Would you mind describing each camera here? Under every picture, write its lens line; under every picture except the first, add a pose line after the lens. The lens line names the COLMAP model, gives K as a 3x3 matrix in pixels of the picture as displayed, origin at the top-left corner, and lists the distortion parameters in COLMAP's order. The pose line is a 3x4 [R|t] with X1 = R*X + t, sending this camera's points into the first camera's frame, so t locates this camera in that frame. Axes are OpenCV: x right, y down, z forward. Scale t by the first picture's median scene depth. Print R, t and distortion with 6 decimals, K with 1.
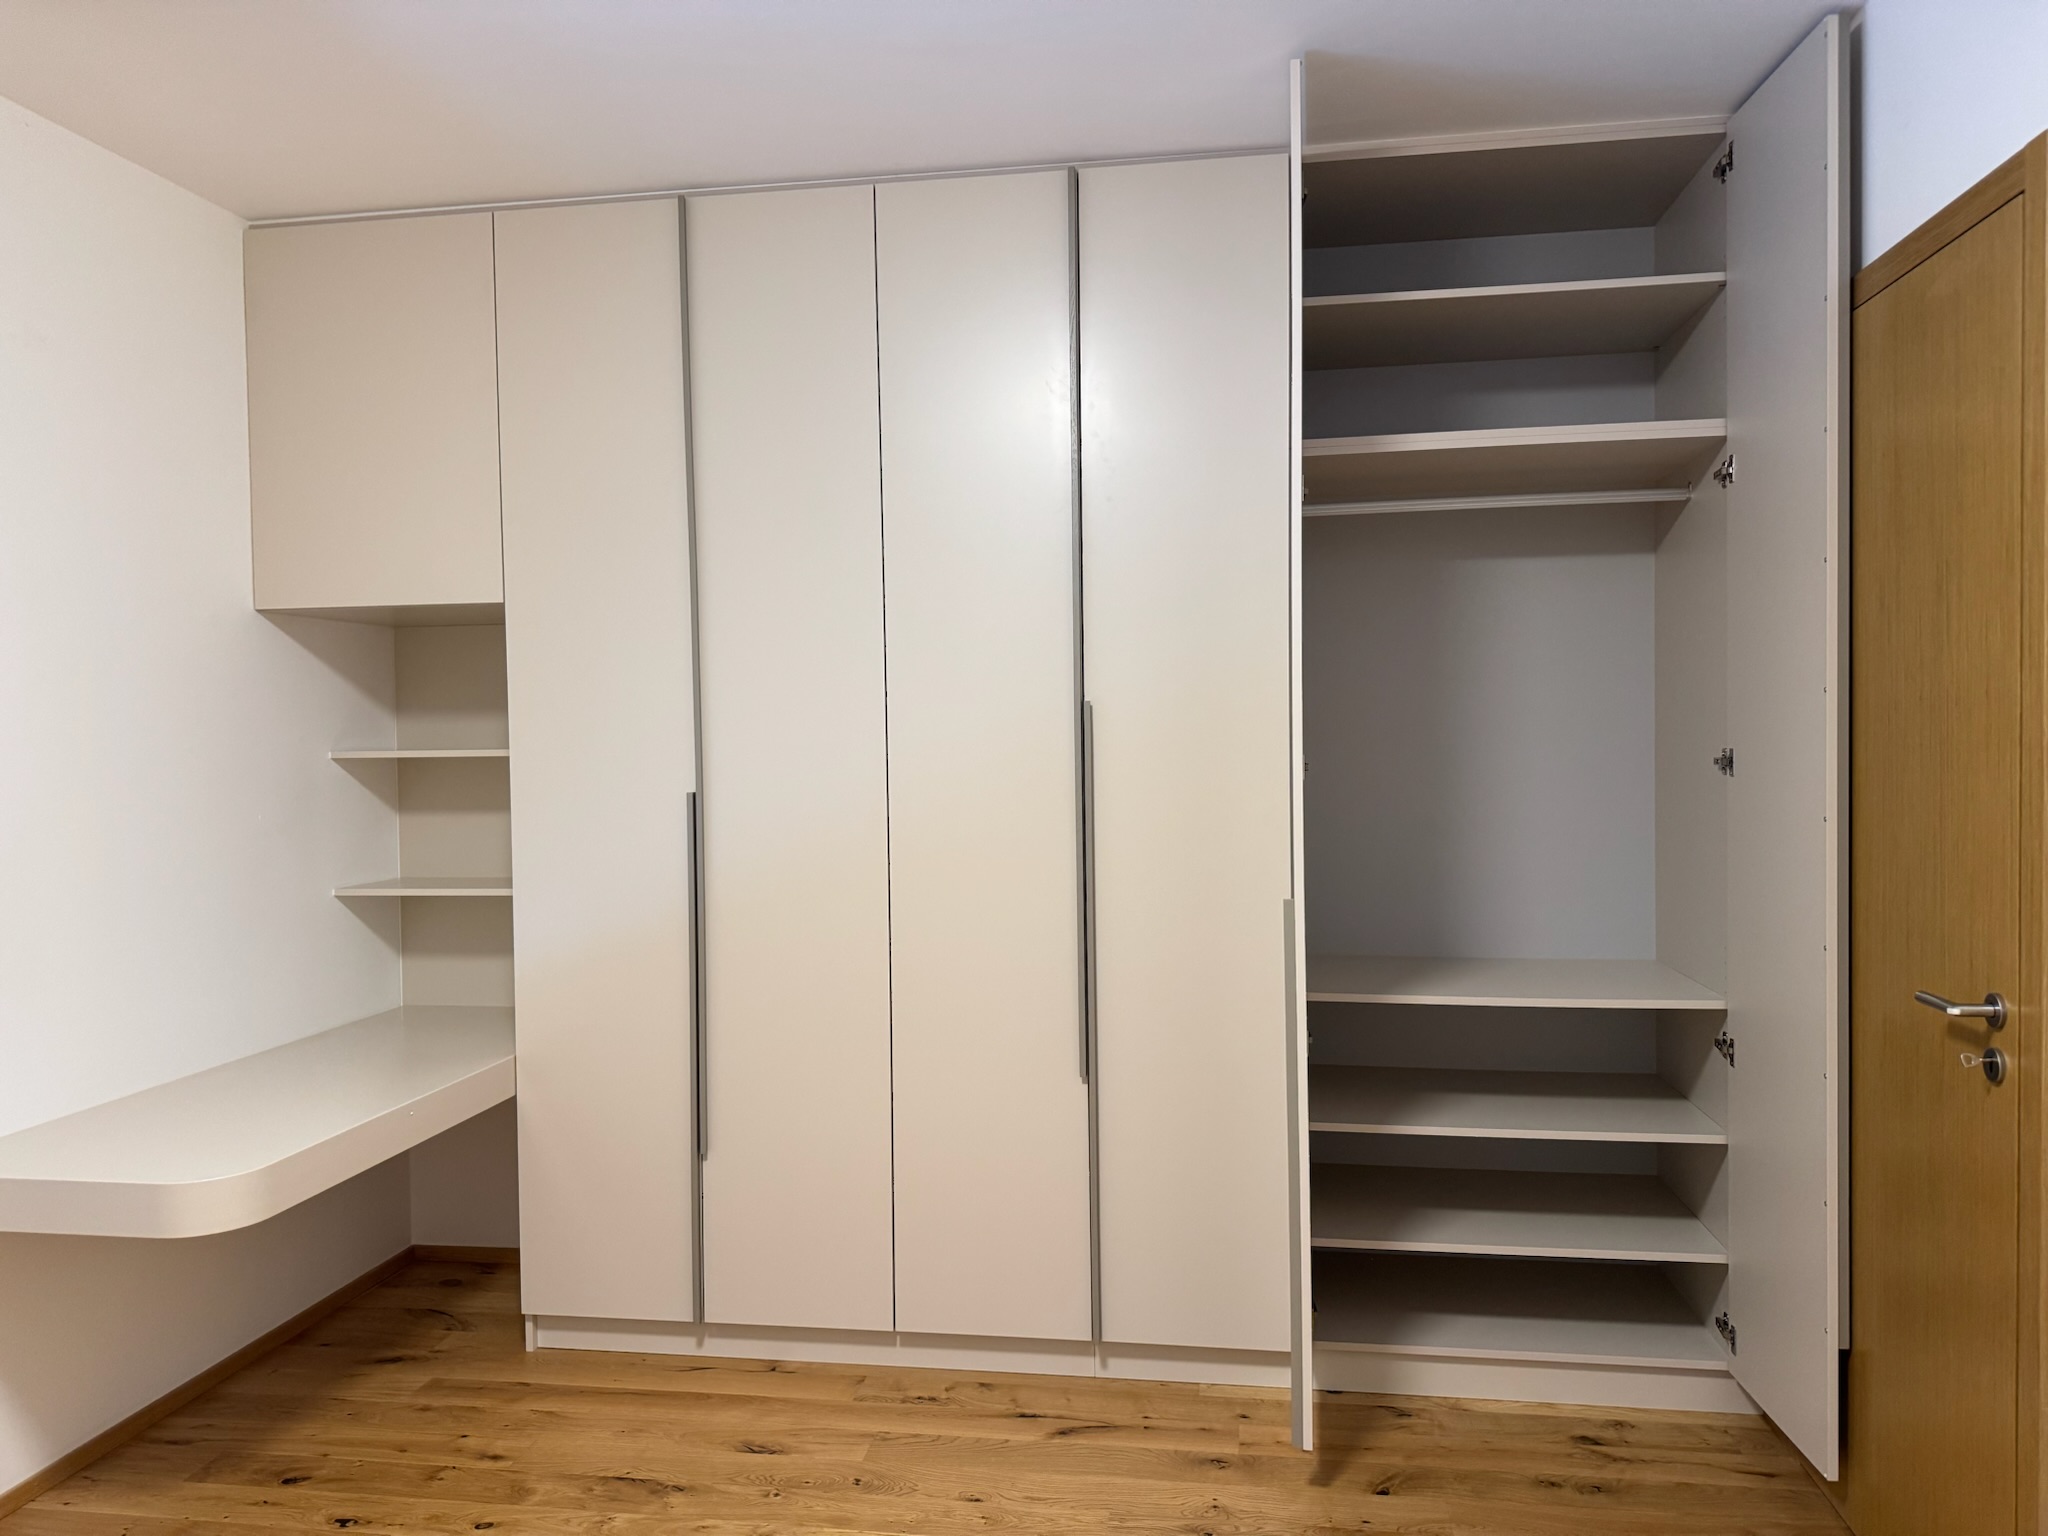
lens RADIAL K [[1449.0, 0, 1024.0], [0, 1449.0, 768.0], [0, 0, 1]] dist [0.003560, -0.004305]
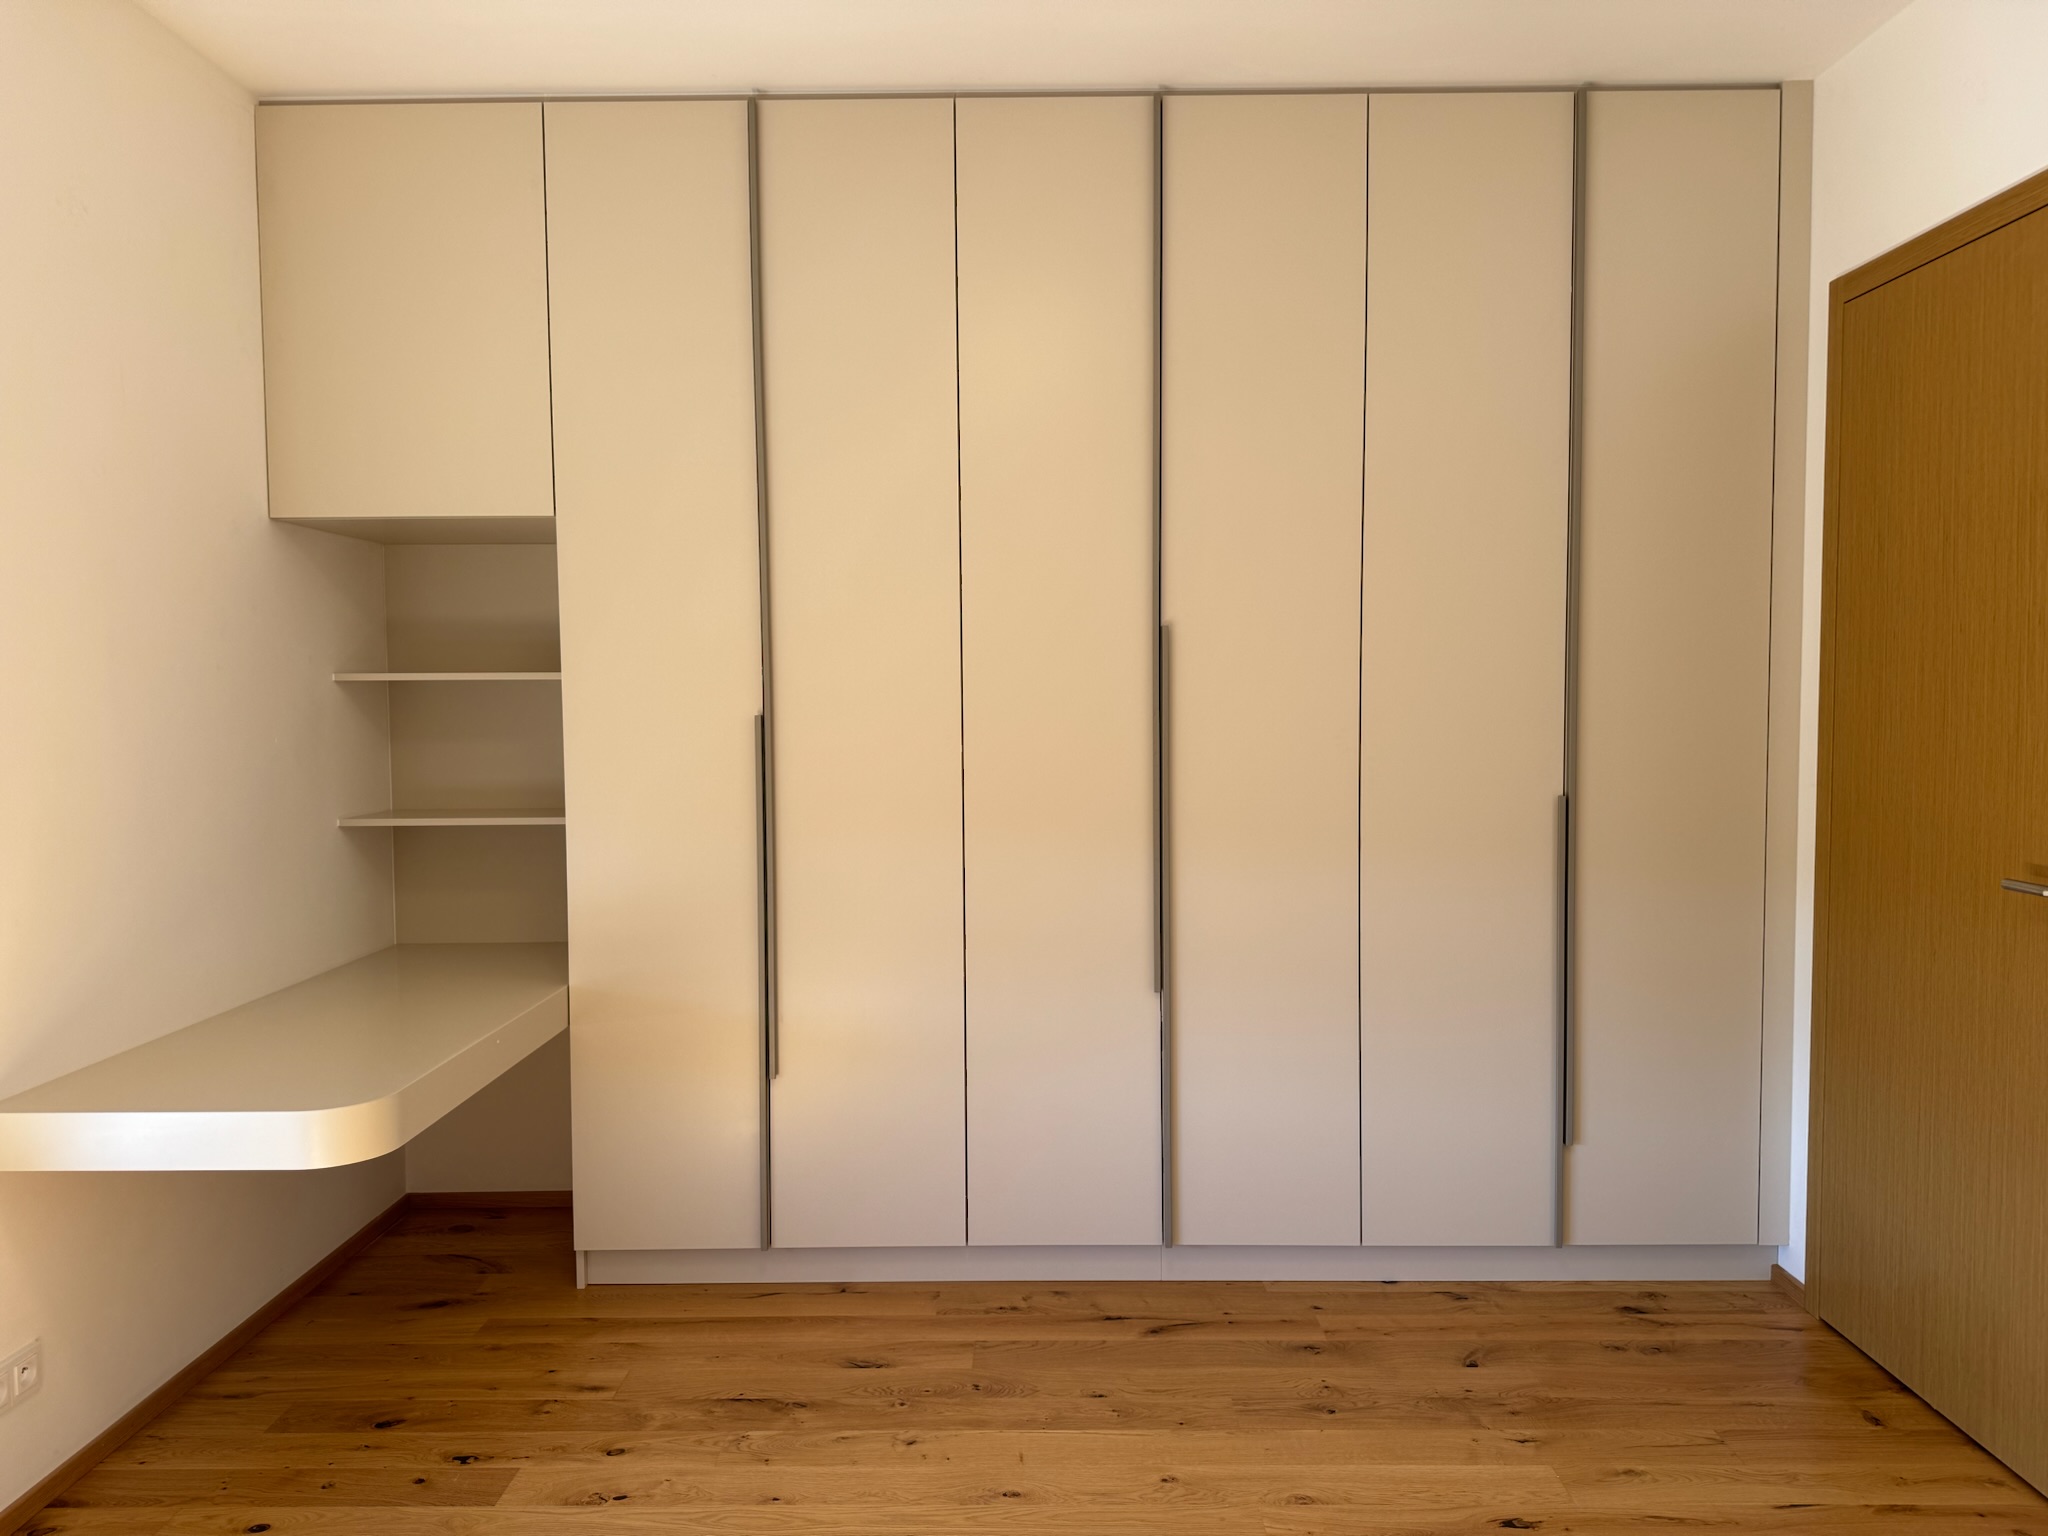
lens RADIAL K [[1444.4, 0, 1026.7], [0, 1444.4, 765.3], [0, 0, 1]] dist [0.009426, -0.013110]
pose [[0.989304, -0.000379, 0.145868, -0.213671], [-0.003351, 0.999674, 0.025325, 0.028842], [-0.145830, -0.025543, 0.988980, 0.003260]]
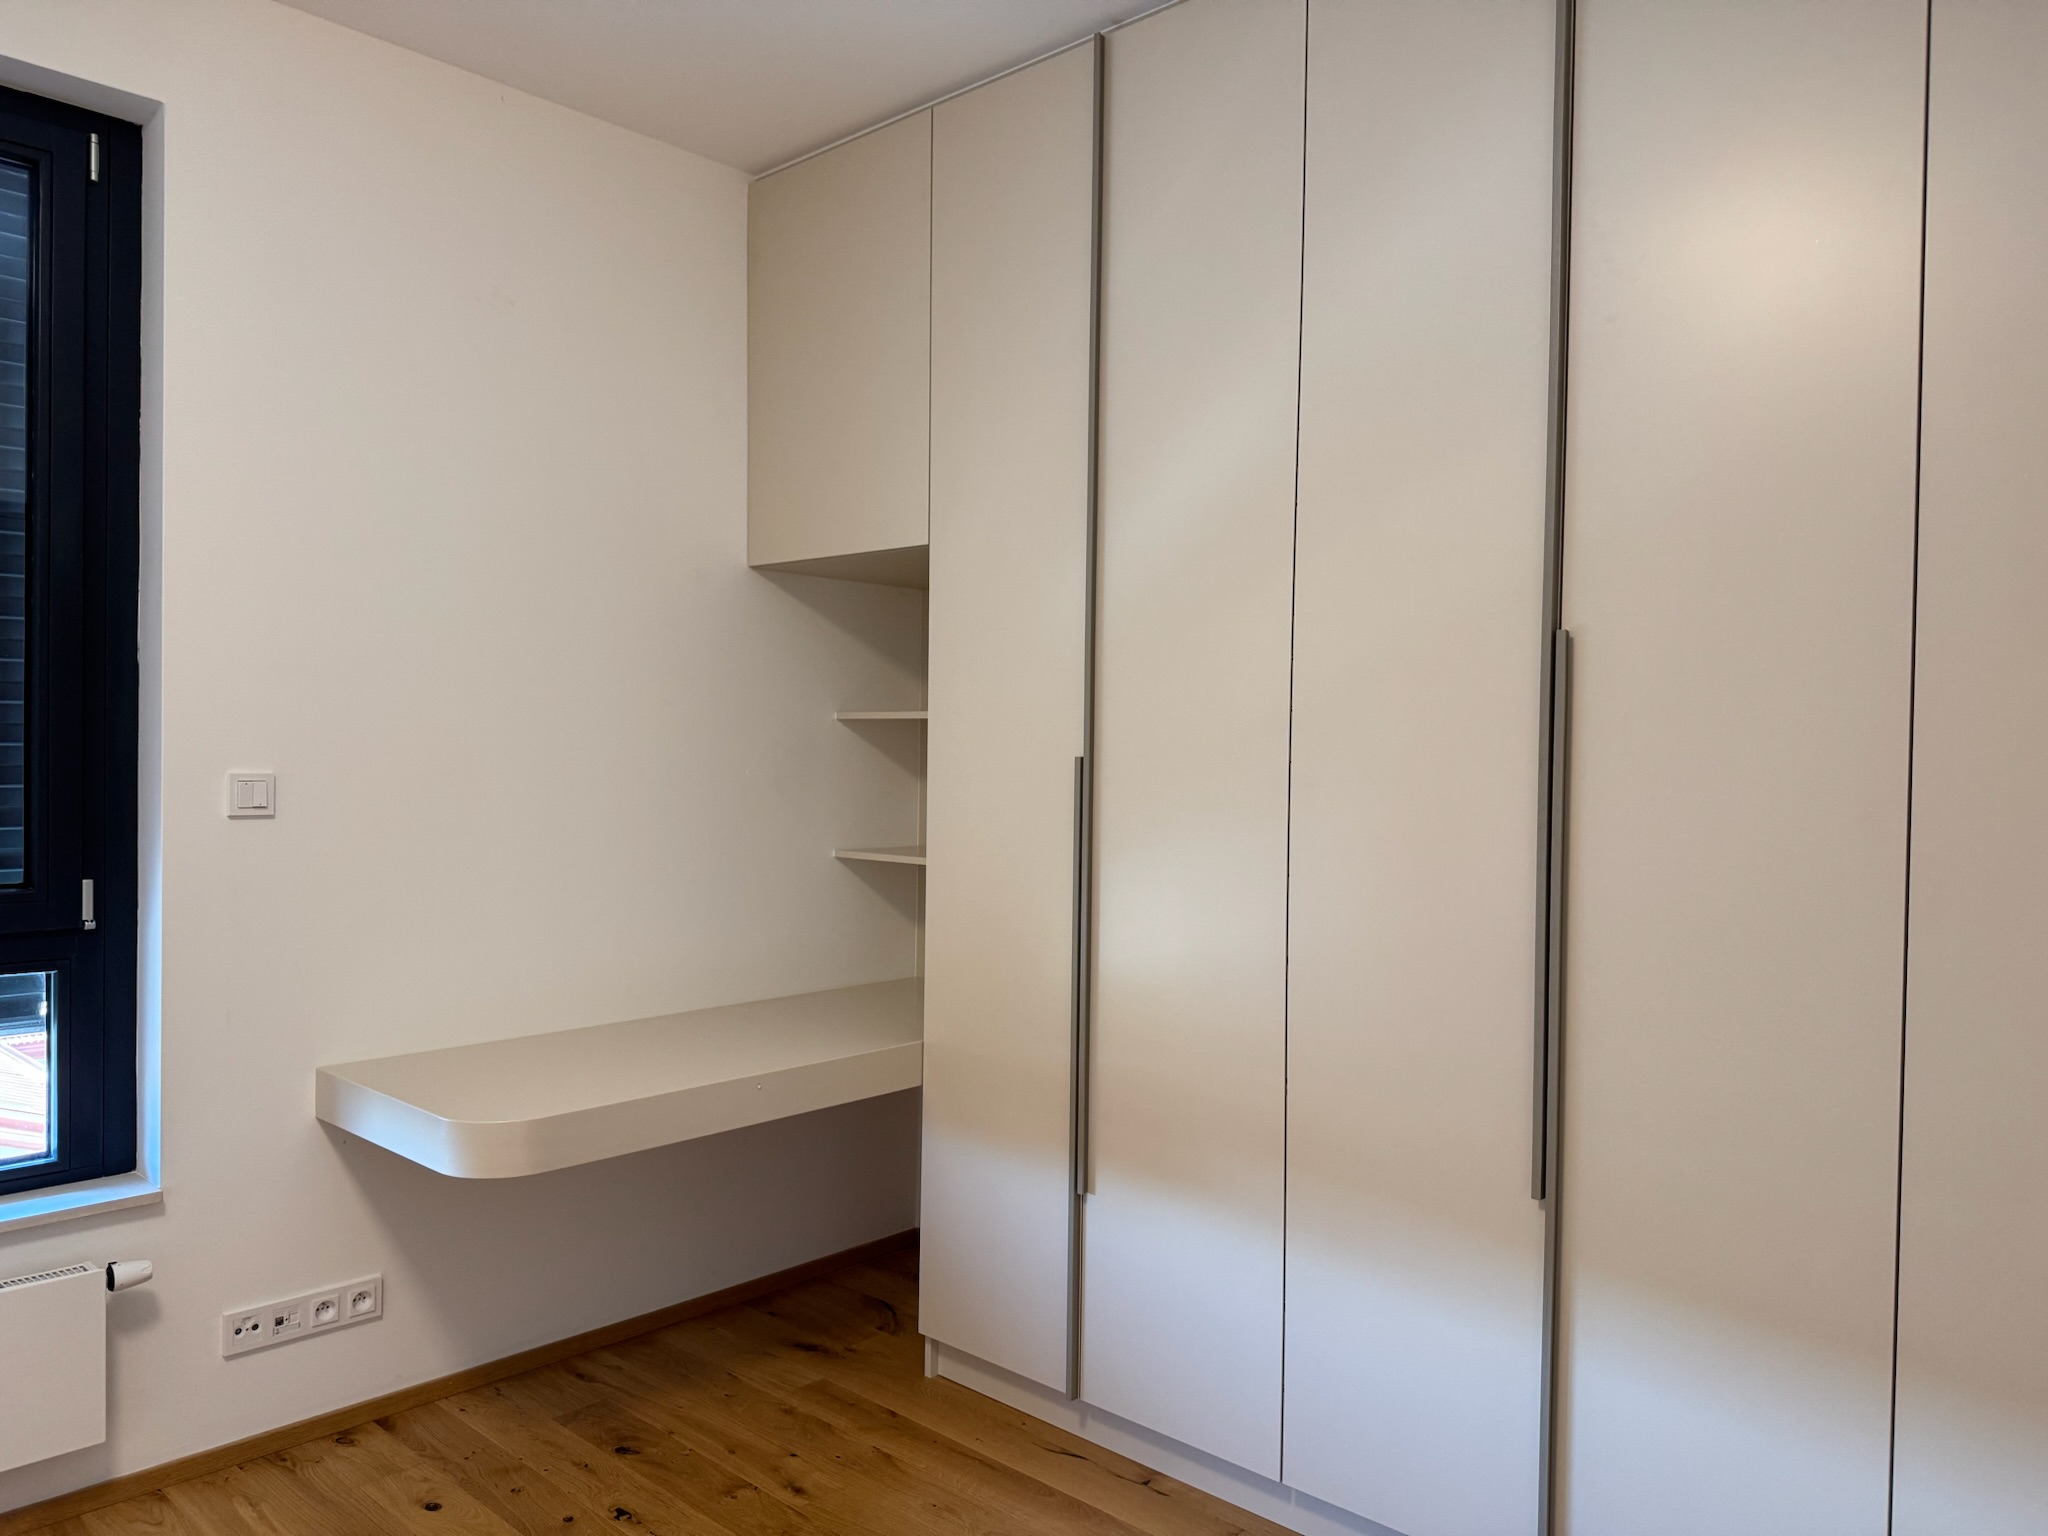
lens RADIAL K [[1457.1, 0, 1024.8], [0, 1457.1, 771.8], [0, 0, 1]] dist [0.037366, -0.039690]
pose [[0.828311, 0.036414, -0.559084, 0.231449], [-0.040550, 0.999165, 0.005001, 0.024631], [0.558799, 0.018529, 0.829096, 0.316187]]
